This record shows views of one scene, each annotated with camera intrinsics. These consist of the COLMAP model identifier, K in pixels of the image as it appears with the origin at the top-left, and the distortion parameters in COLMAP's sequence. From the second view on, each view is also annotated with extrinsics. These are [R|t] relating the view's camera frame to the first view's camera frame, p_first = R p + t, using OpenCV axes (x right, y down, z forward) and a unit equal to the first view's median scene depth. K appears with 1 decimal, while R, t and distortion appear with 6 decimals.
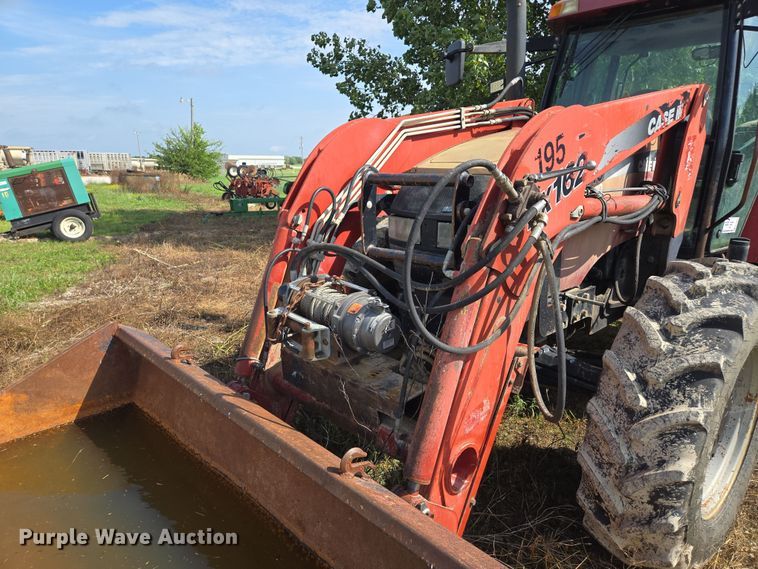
lens RADIAL K [[514.7, 0, 382.2], [0, 514.7, 285.4], [0, 0, 1]] dist [0.059091, -0.040512]
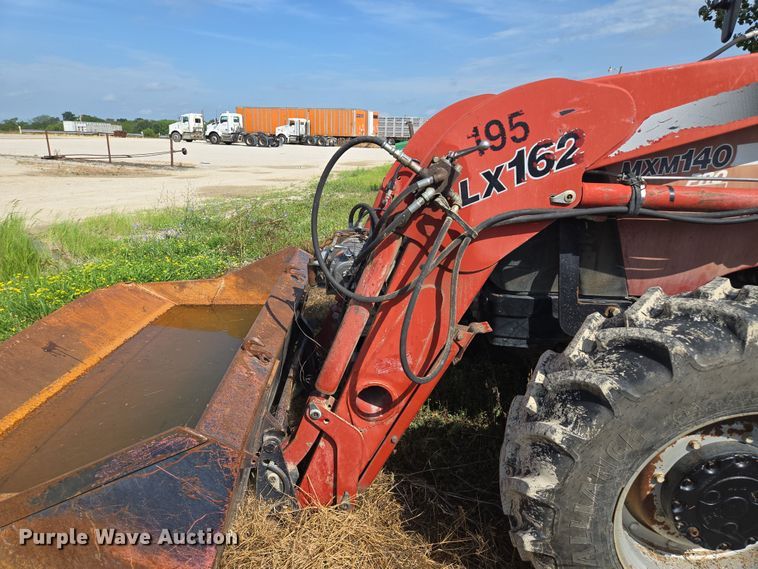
lens RADIAL K [[514.7, 0, 378.5], [0, 514.7, 284.4], [0, 0, 1]] dist [0.059091, -0.040512]
pose [[0.715502, 0.207971, -0.666937, 0.846467], [-0.175225, 0.977570, 0.116851, -0.044969], [0.676279, 0.033257, 0.735894, 0.129193]]
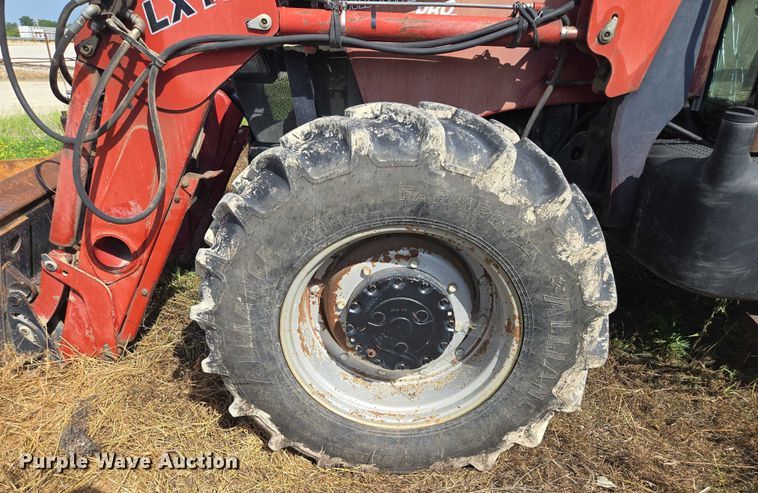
lens RADIAL K [[518.3, 0, 389.2], [0, 518.3, 296.4], [0, 0, 1]] dist [0.032390, -0.021693]
pose [[0.739228, 0.307631, -0.599087, 1.284769], [-0.167697, 0.945636, 0.278658, 0.009647], [0.652242, -0.105527, 0.750629, 0.486273]]
